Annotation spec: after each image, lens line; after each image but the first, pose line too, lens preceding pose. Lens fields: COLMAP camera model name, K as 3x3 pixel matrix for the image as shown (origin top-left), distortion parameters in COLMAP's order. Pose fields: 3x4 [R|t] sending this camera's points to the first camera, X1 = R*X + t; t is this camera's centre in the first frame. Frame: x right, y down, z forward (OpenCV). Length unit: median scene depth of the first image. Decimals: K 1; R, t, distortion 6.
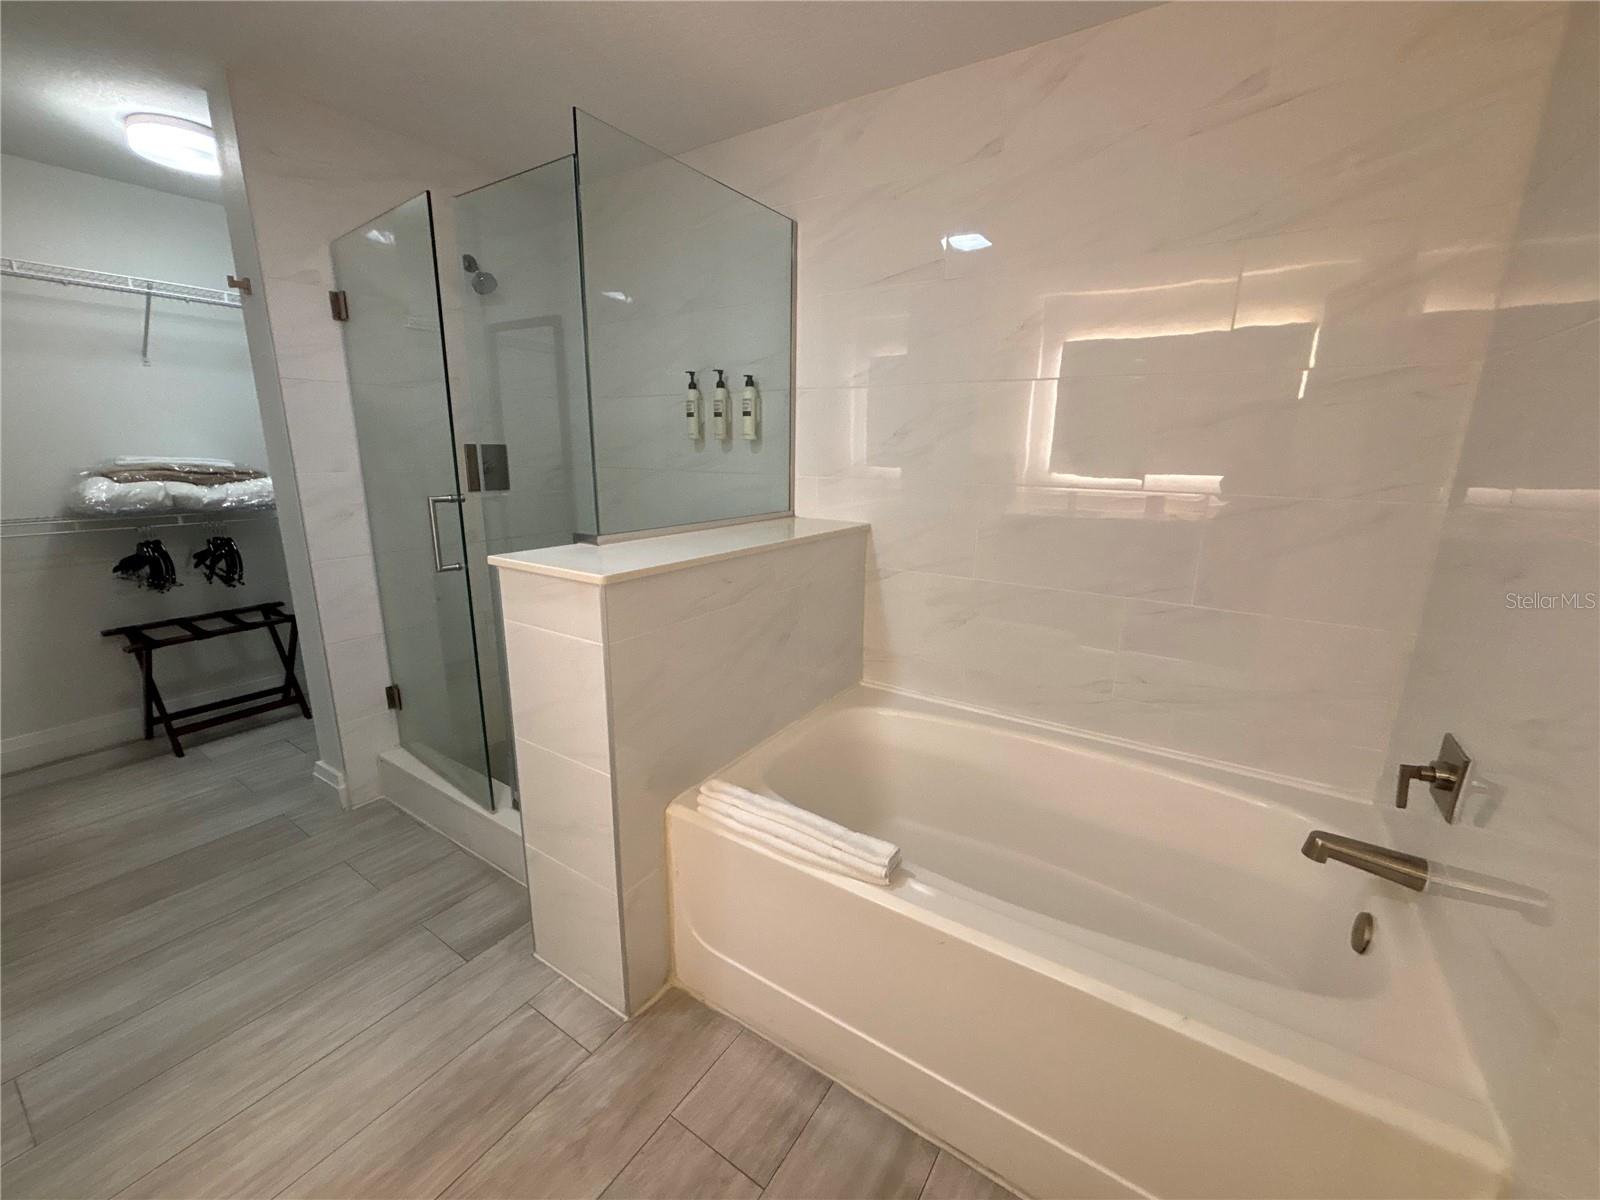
lens RADIAL K [[643.7, 0, 797.6], [0, 643.7, 597.2], [0, 0, 1]] dist [-0.002350, 0.000375]
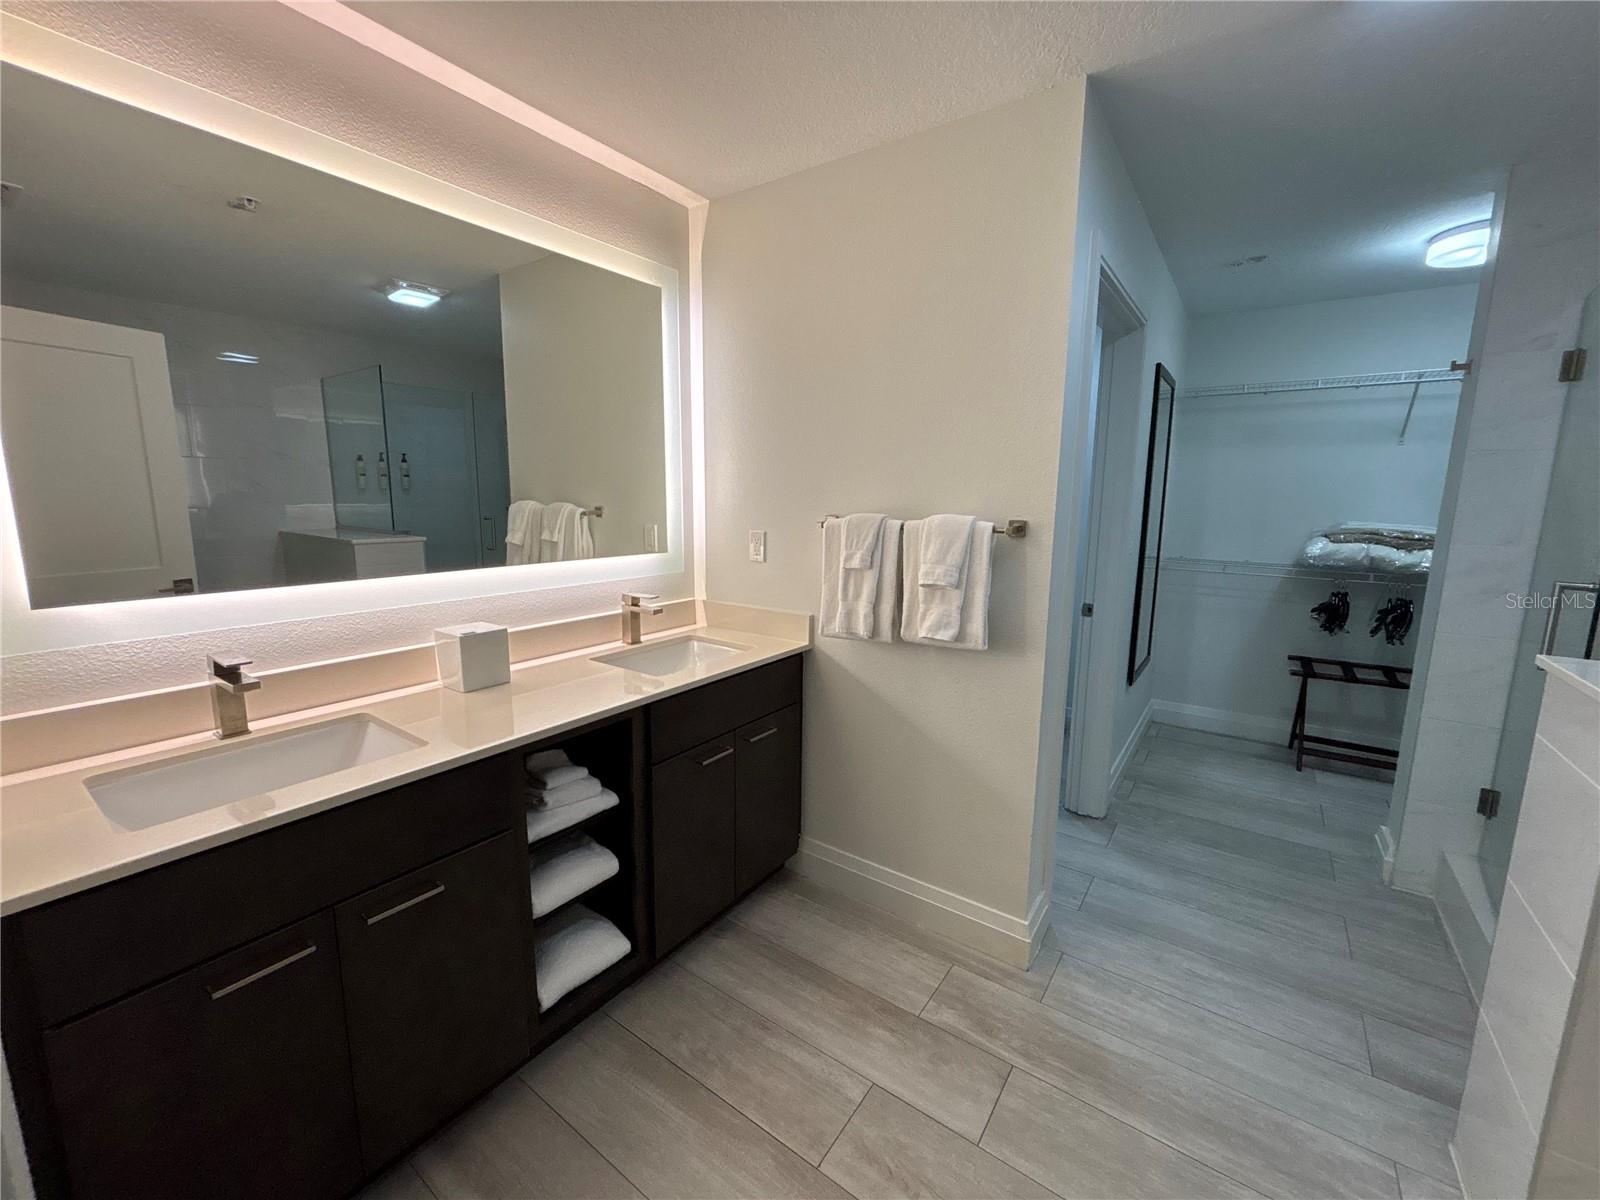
lens RADIAL K [[643.7, 0, 797.6], [0, 643.7, 597.2], [0, 0, 1]] dist [-0.002350, 0.000375]
pose [[-0.037526, 0.145848, -0.988595, 0.222271], [-0.237717, 0.959590, 0.150593, -0.019994], [0.970609, 0.240657, -0.001339, 0.030831]]
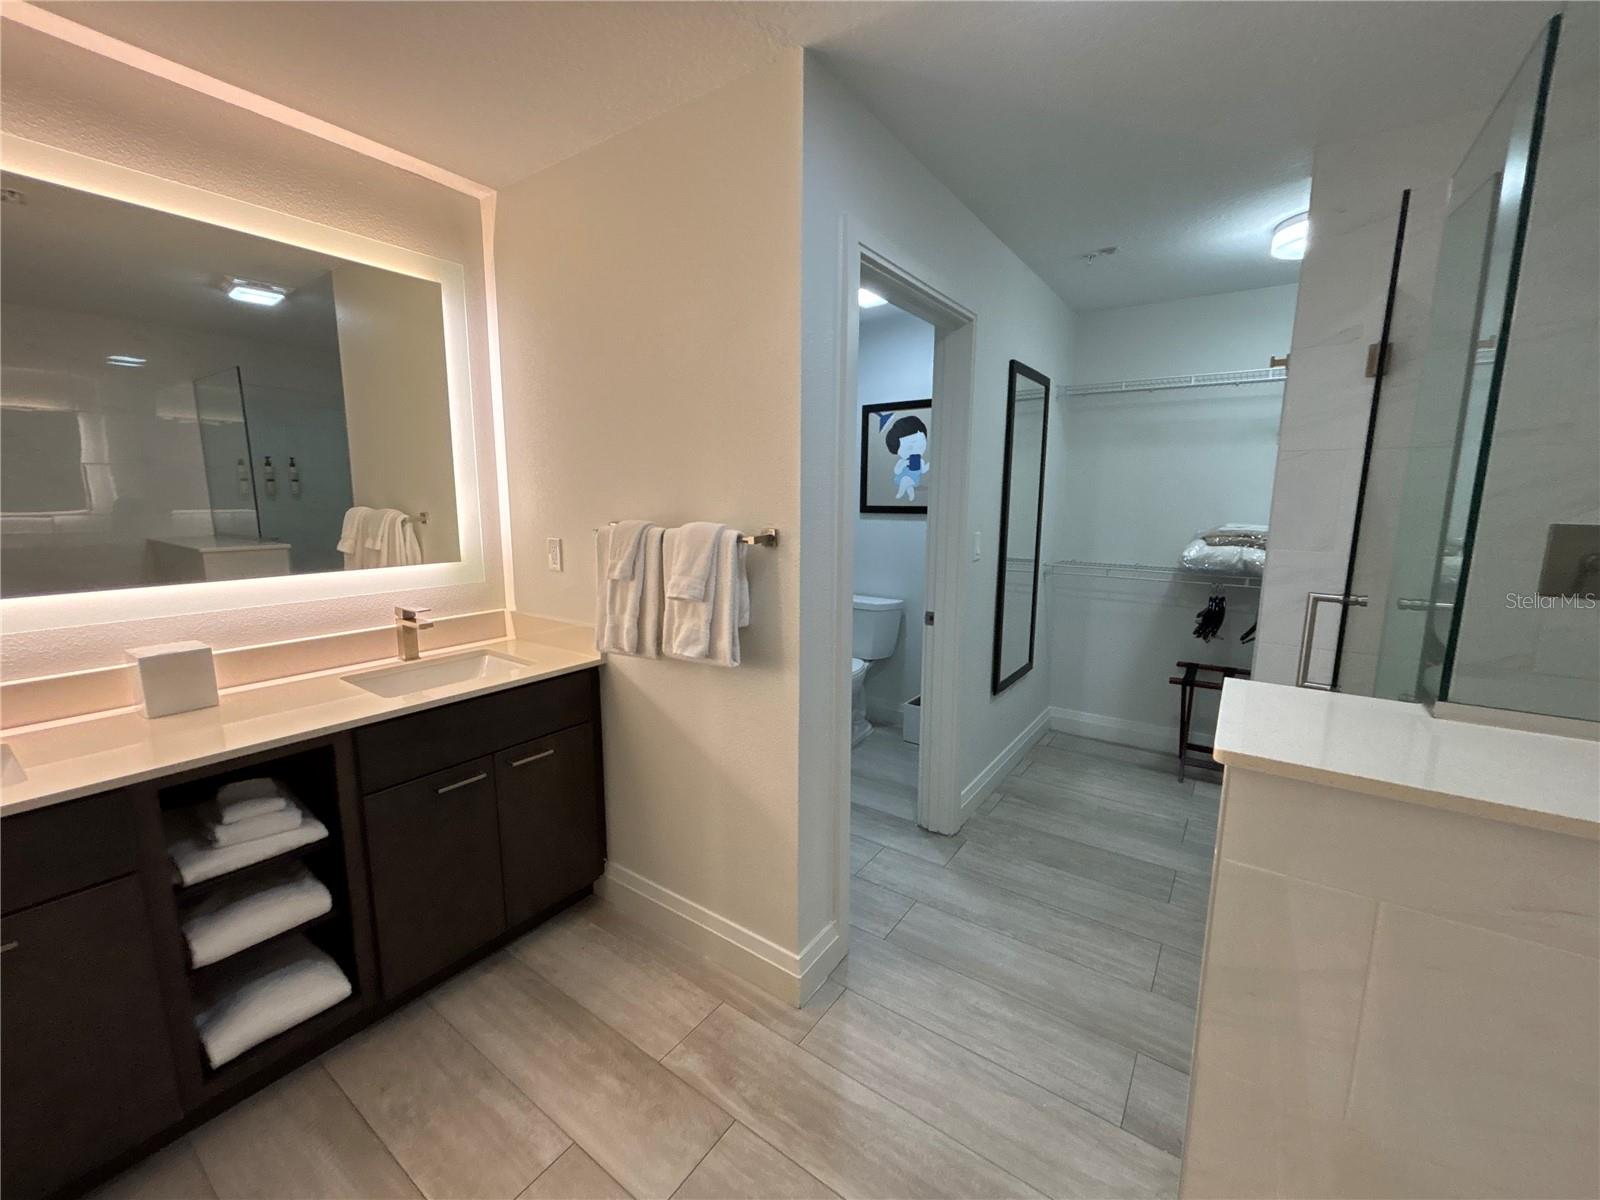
lens RADIAL K [[644.9, 0, 802.0], [0, 644.9, 595.4], [0, 0, 1]] dist [-0.002885, 0.000135]
pose [[-0.032156, 0.142702, -0.989243, 0.163934], [-0.232749, 0.961476, 0.146262, -0.091647], [0.972005, 0.234948, 0.002297, 0.296739]]
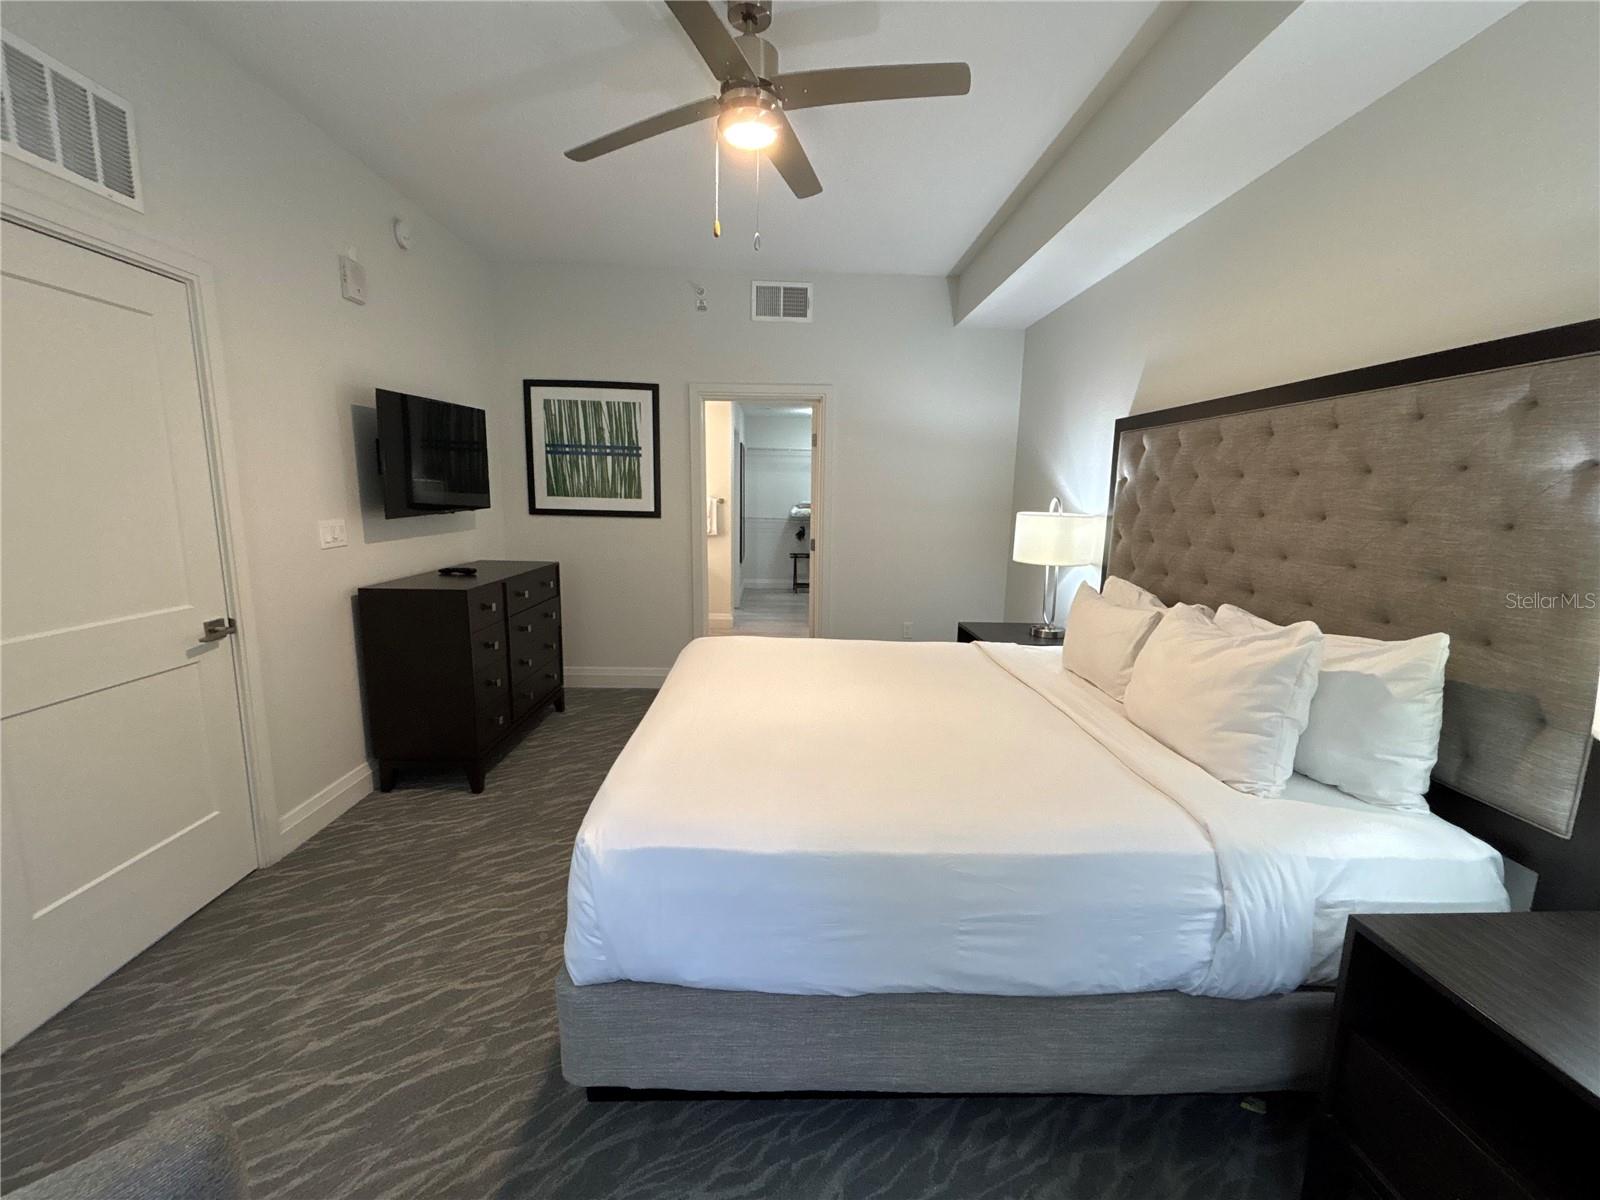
lens RADIAL K [[644.9, 0, 802.0], [0, 644.9, 595.4], [0, 0, 1]] dist [-0.002885, 0.000135]
pose [[0.577788, 0.129964, -0.805773, 1.824664], [-0.199107, 0.979859, 0.015271, 0.224625], [0.791529, 0.151612, 0.592027, -0.969363]]
